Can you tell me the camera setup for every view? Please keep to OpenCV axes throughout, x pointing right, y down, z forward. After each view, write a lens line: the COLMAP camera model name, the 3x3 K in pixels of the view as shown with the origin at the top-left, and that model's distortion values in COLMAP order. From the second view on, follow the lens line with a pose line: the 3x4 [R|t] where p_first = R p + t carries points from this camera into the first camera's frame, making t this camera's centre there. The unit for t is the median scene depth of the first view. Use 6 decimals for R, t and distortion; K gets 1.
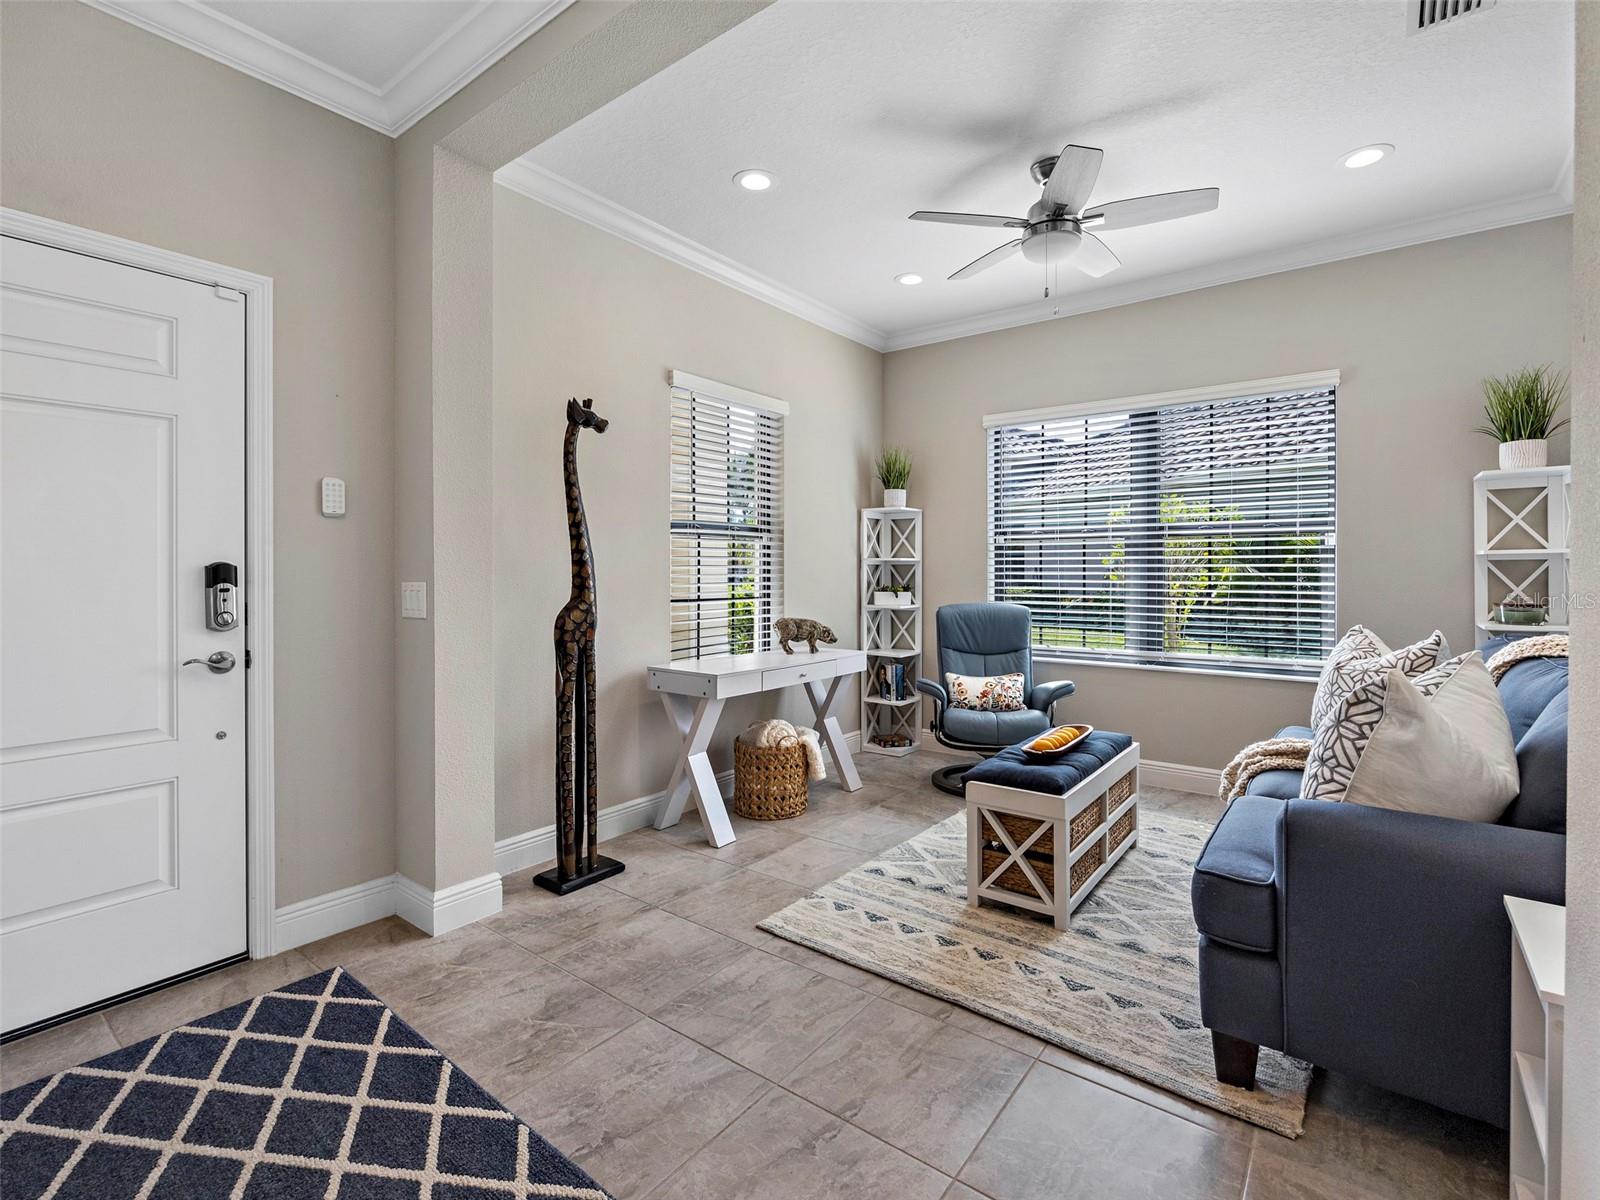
lens RADIAL K [[740.5, 0, 799.5], [0, 740.5, 573.2], [0, 0, 1]] dist [-0.005509, -0.000364]
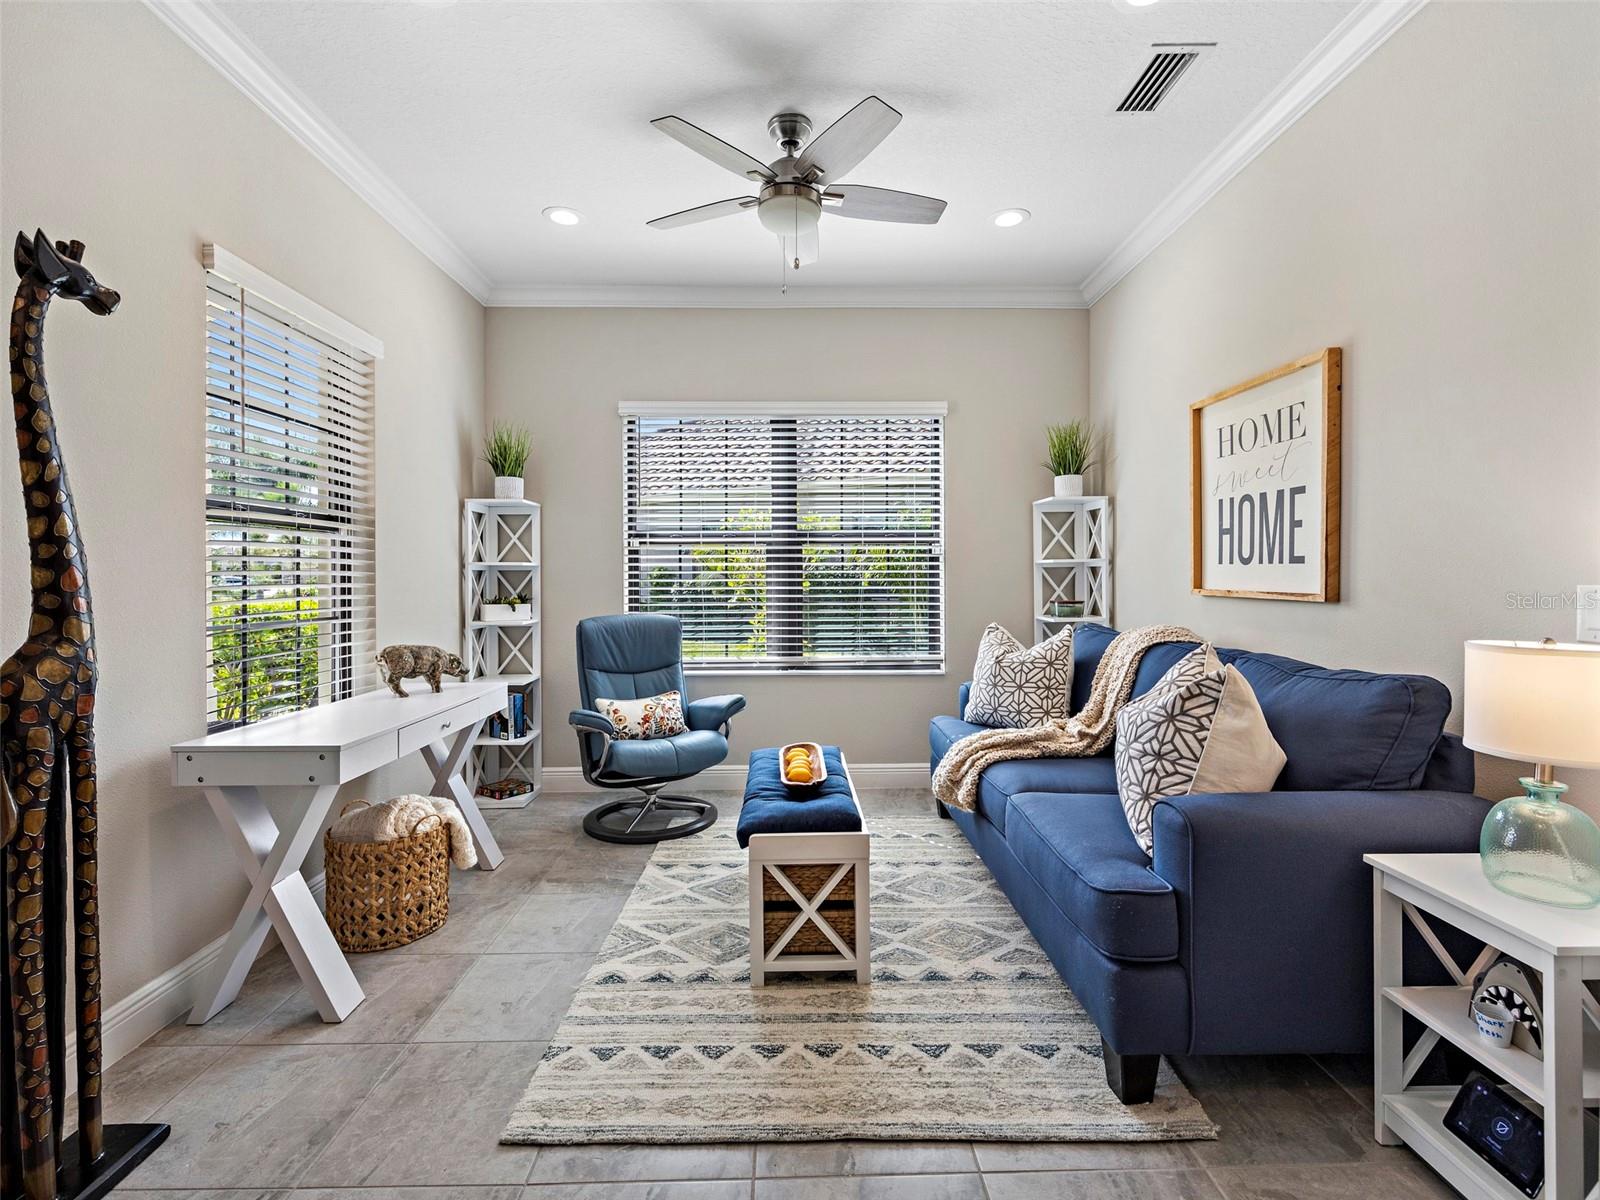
lens RADIAL K [[735.9, 0, 798.7], [0, 735.9, 578.3], [0, 0, 1]] dist [-0.005896, 0.000847]
pose [[0.783592, -0.004647, 0.621259, -0.169598], [0.006557, 0.999978, -0.000790, -0.000446], [-0.621242, 0.004692, 0.783605, 0.243384]]
